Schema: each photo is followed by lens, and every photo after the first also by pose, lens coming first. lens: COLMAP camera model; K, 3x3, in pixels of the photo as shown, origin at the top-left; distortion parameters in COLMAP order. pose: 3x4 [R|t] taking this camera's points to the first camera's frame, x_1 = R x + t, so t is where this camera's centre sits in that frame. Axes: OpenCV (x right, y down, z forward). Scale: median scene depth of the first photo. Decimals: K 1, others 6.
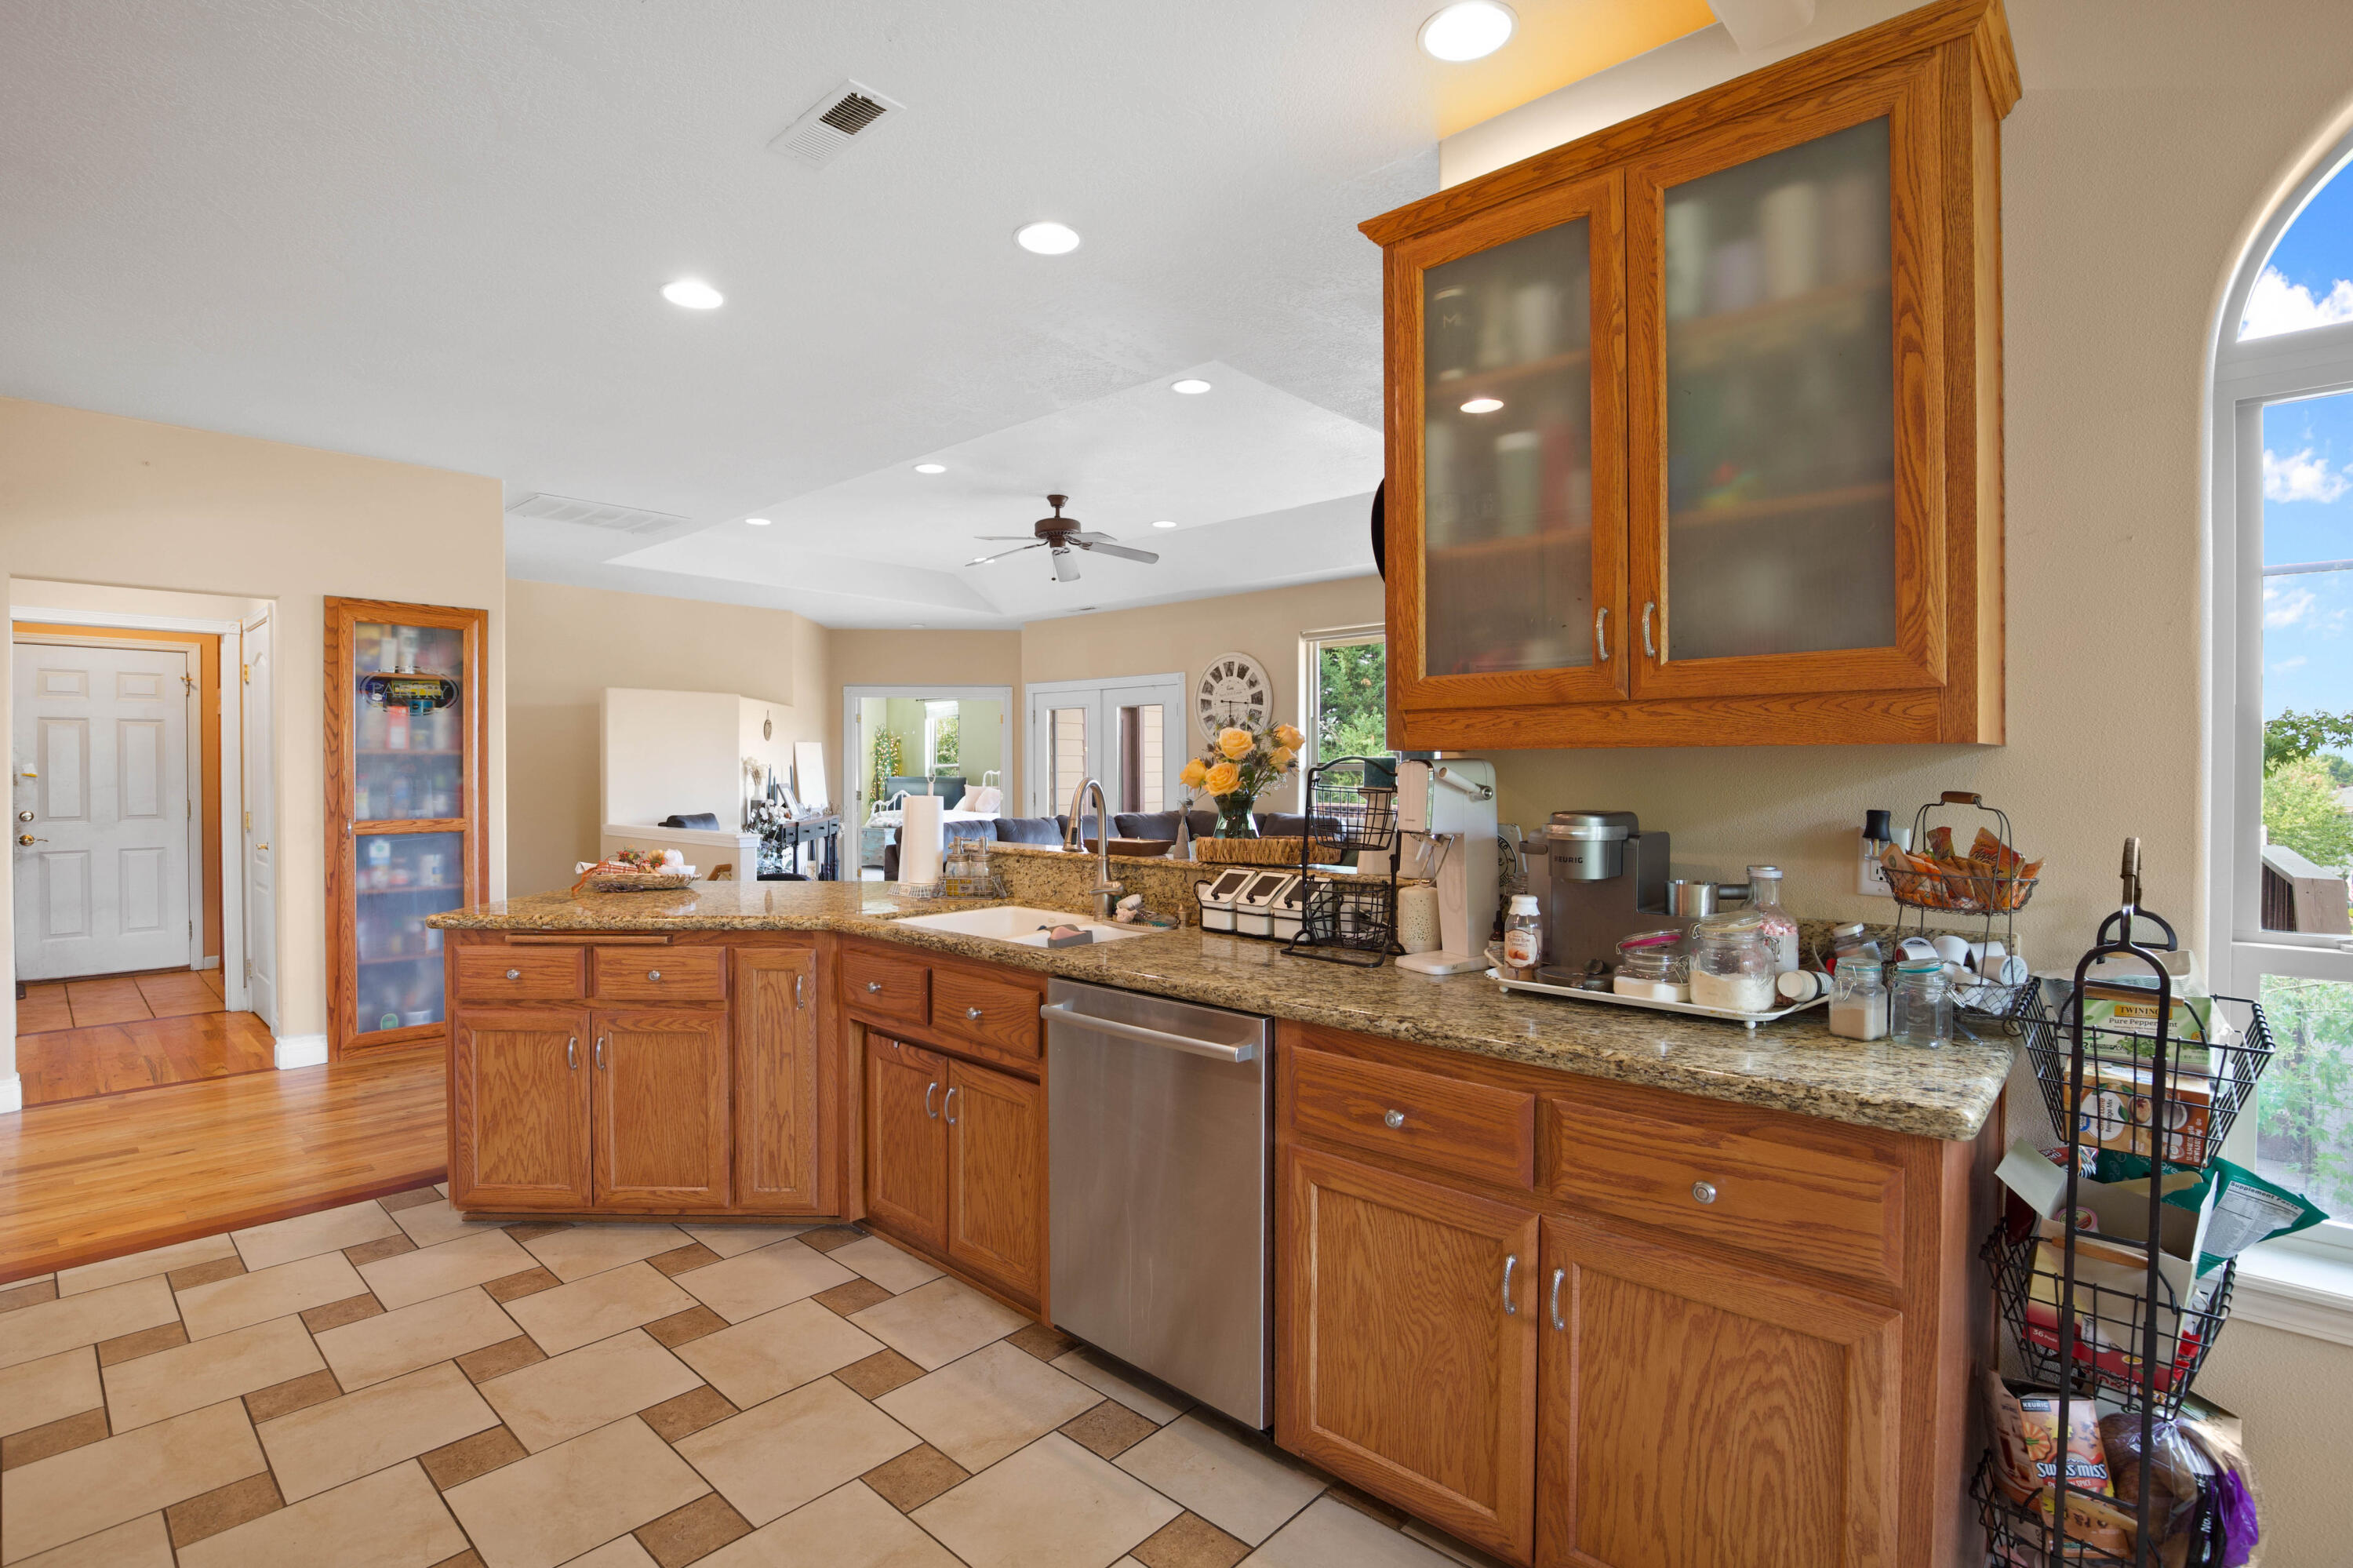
lens RADIAL K [[1127.0, 0, 1139.1], [0, 1127.0, 777.6], [0, 0, 1]] dist [-0.023513, 0.002935]
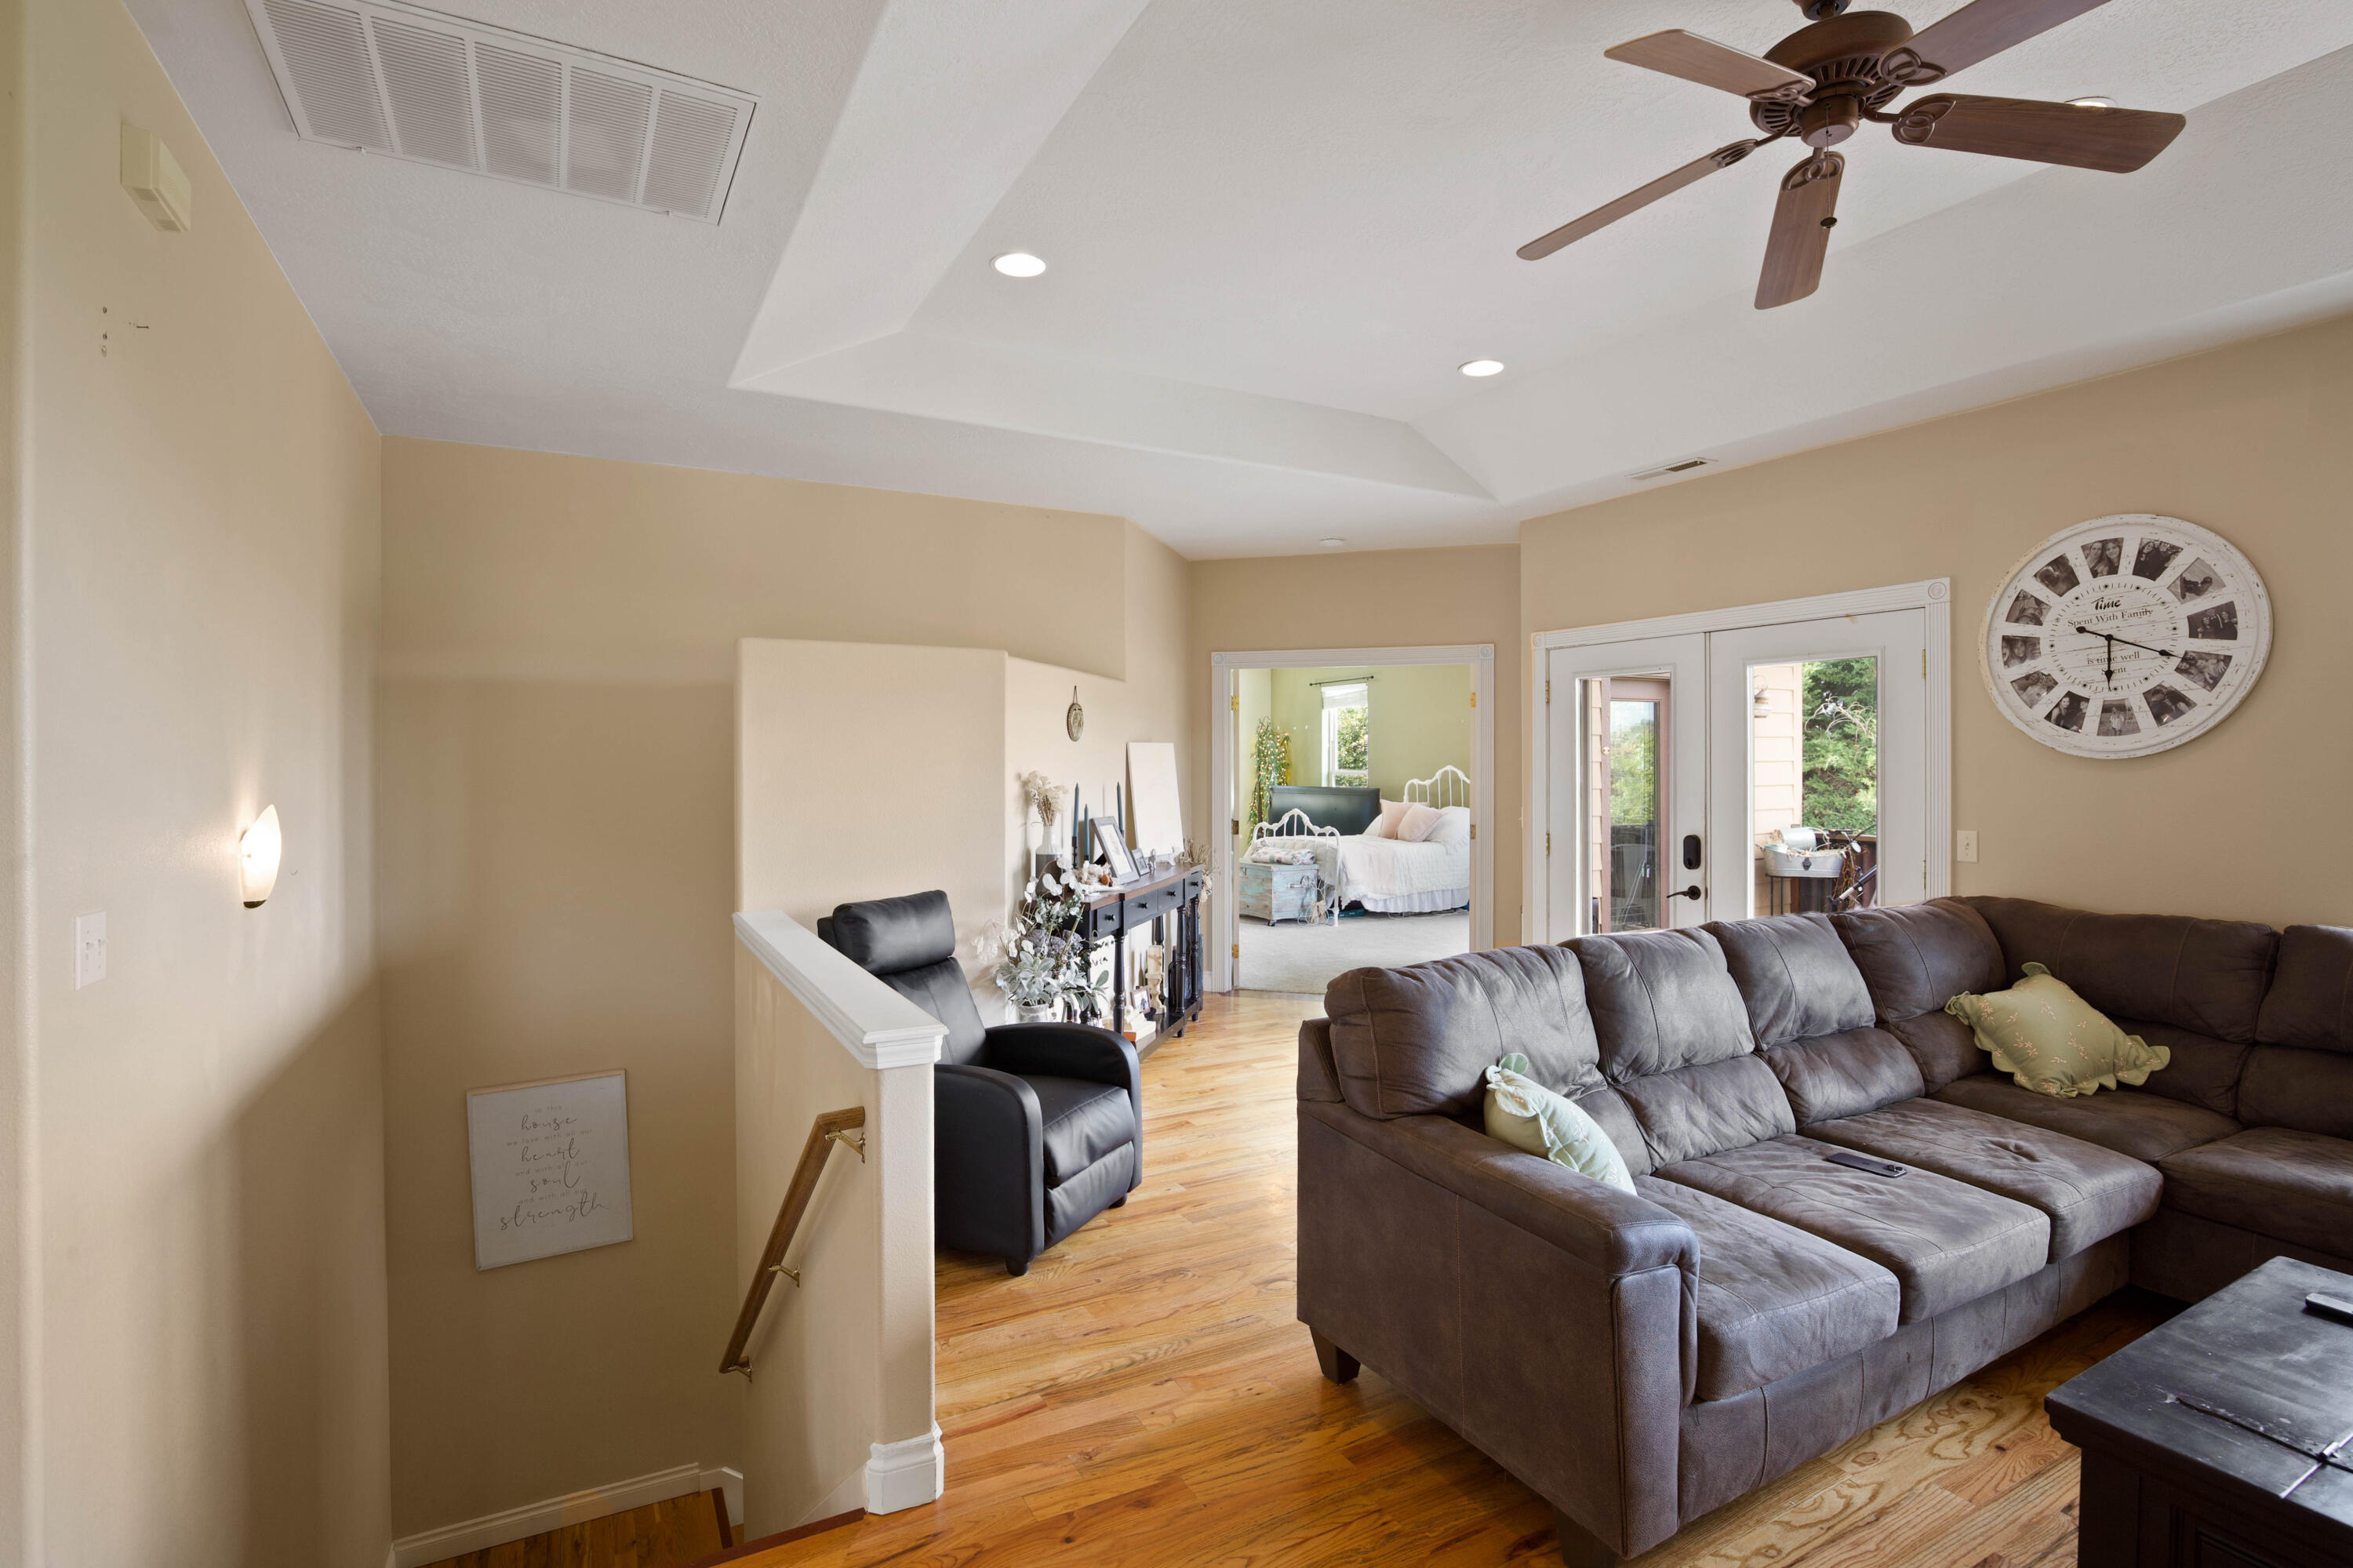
lens RADIAL K [[1127.0, 0, 1129.4], [0, 1127.0, 756.2], [0, 0, 1]] dist [-0.023513, 0.002935]
pose [[0.943802, -0.005182, -0.330470, -0.113399], [-0.000147, 0.999870, -0.016097, -0.015148], [0.330511, 0.015241, 0.943679, 0.452458]]
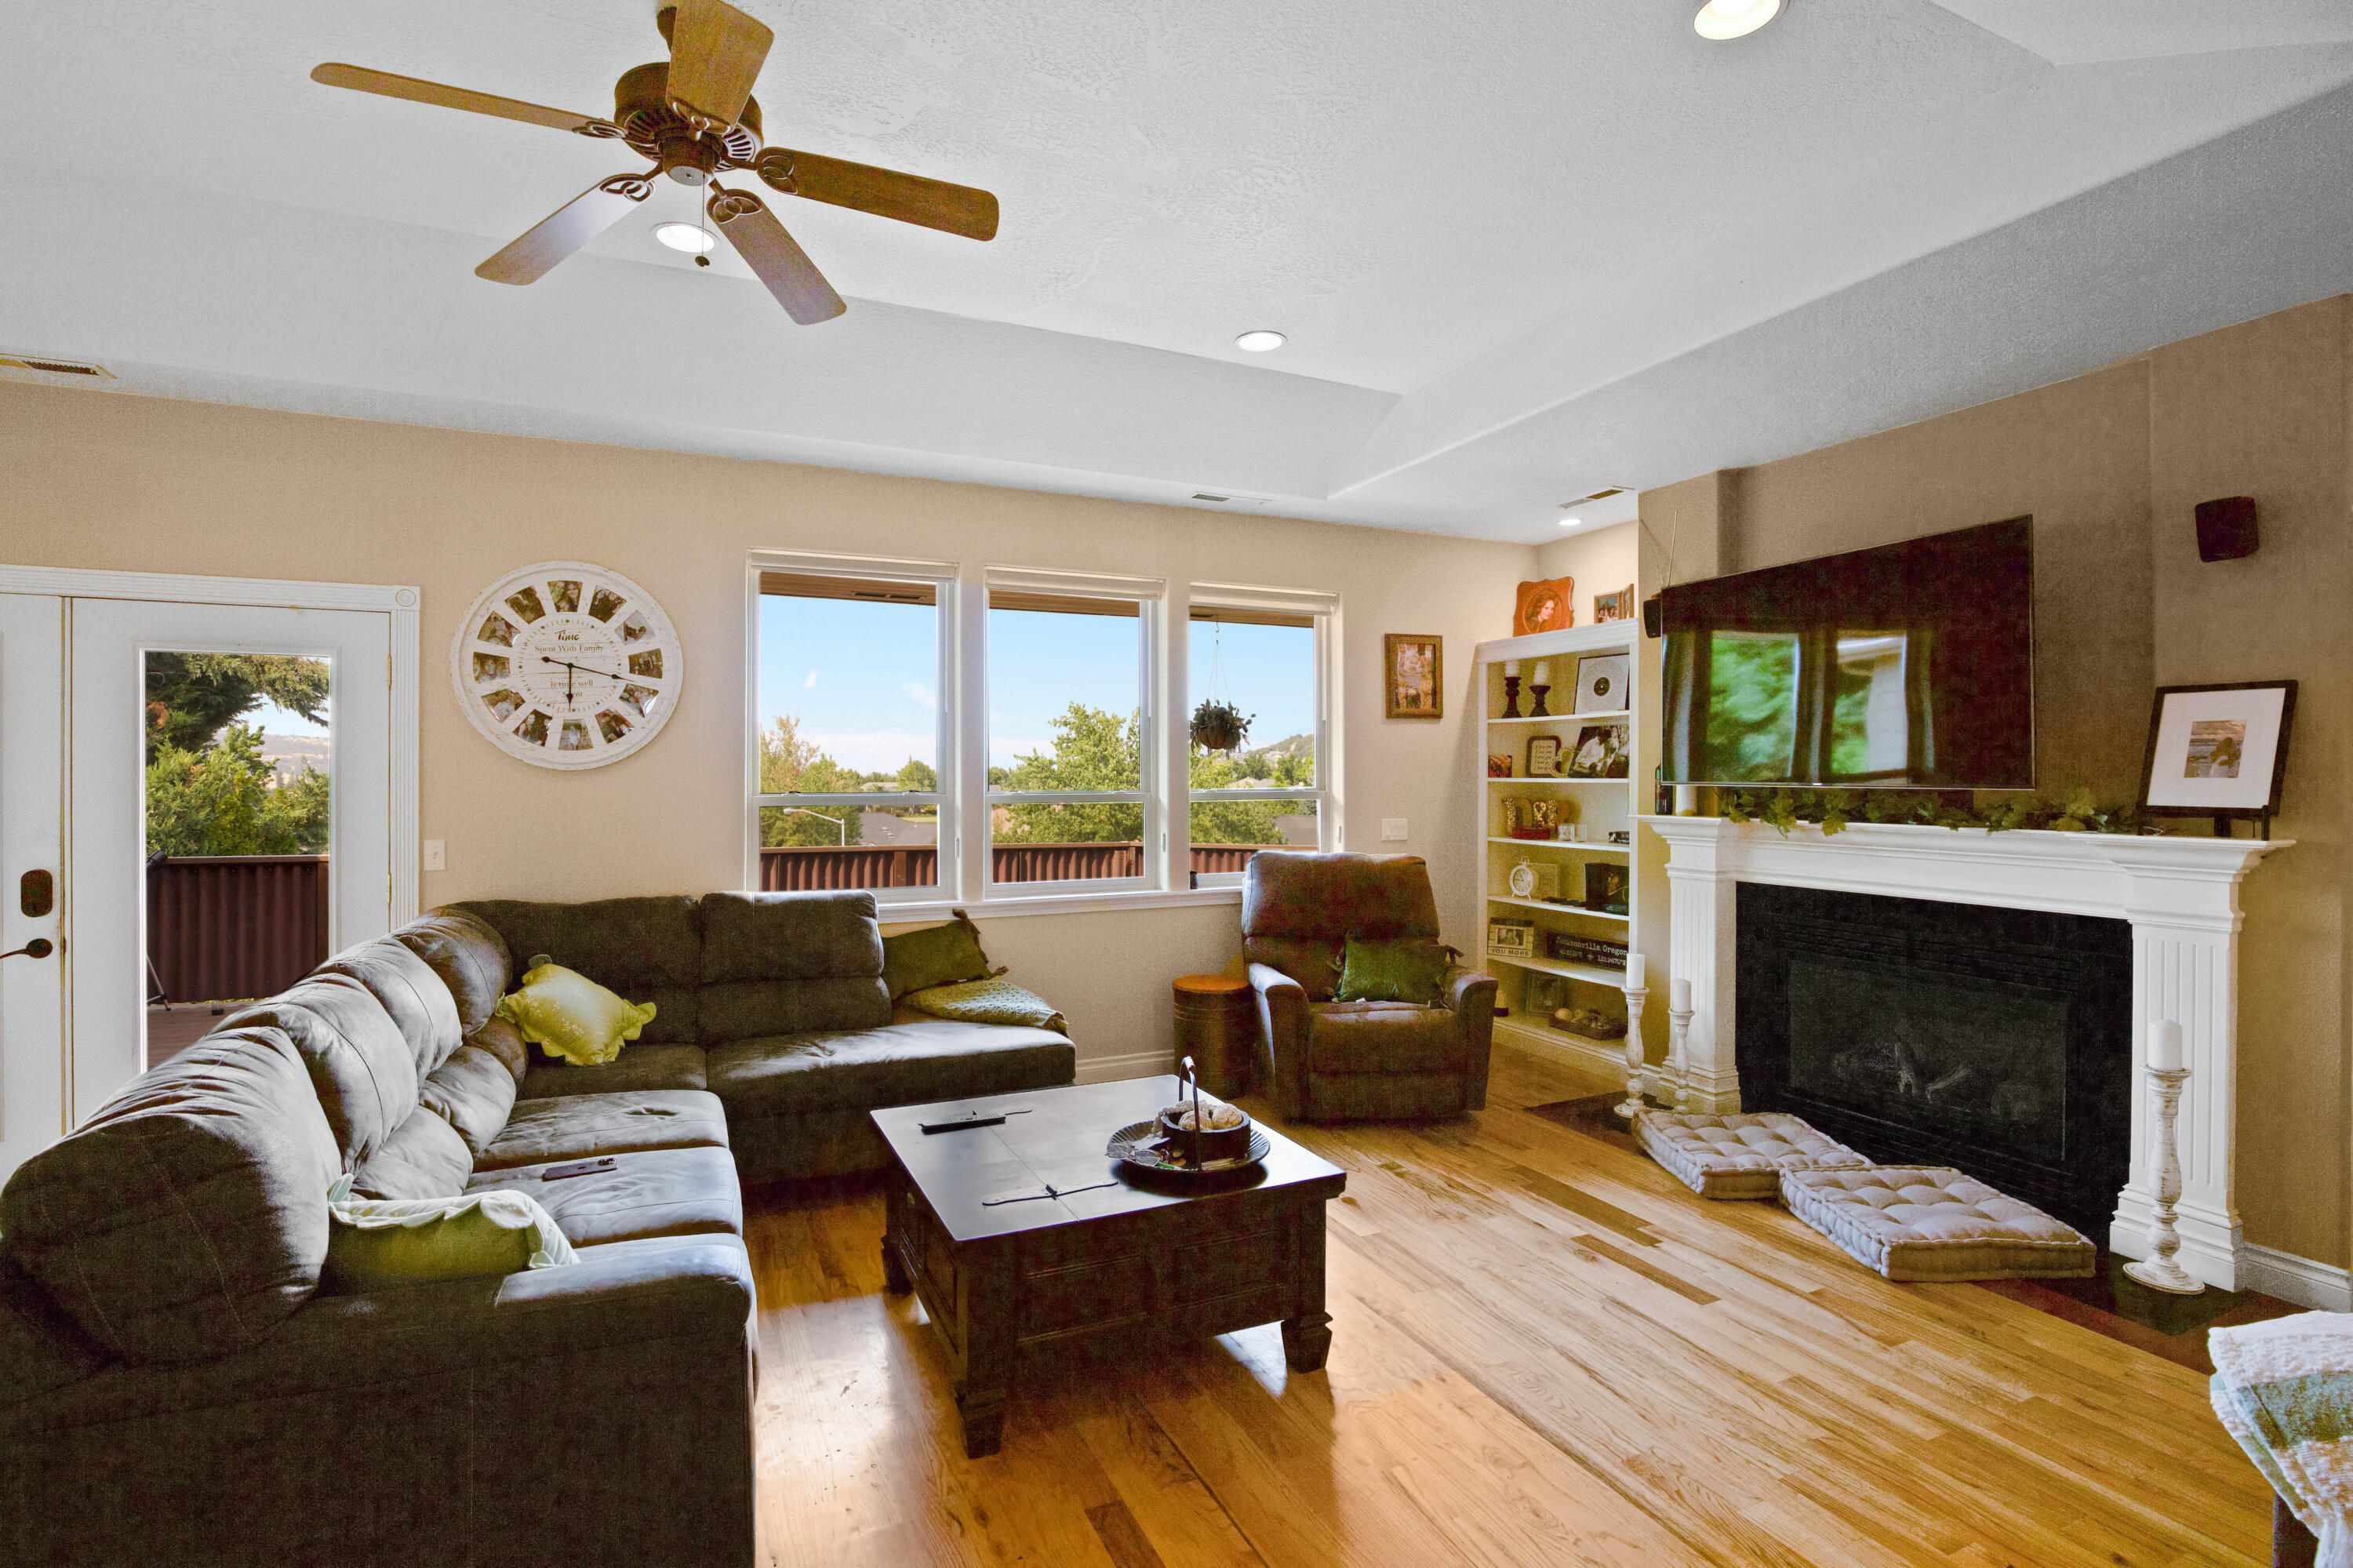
lens RADIAL K [[1127.0, 0, 1175.0], [0, 1127.0, 771.8], [0, 0, 1]] dist [-0.023513, 0.002935]
pose [[0.383704, 0.002018, 0.923454, -0.236402], [0.005292, 0.999976, -0.004384, -0.016563], [-0.923441, 0.006569, 0.383684, 0.527604]]
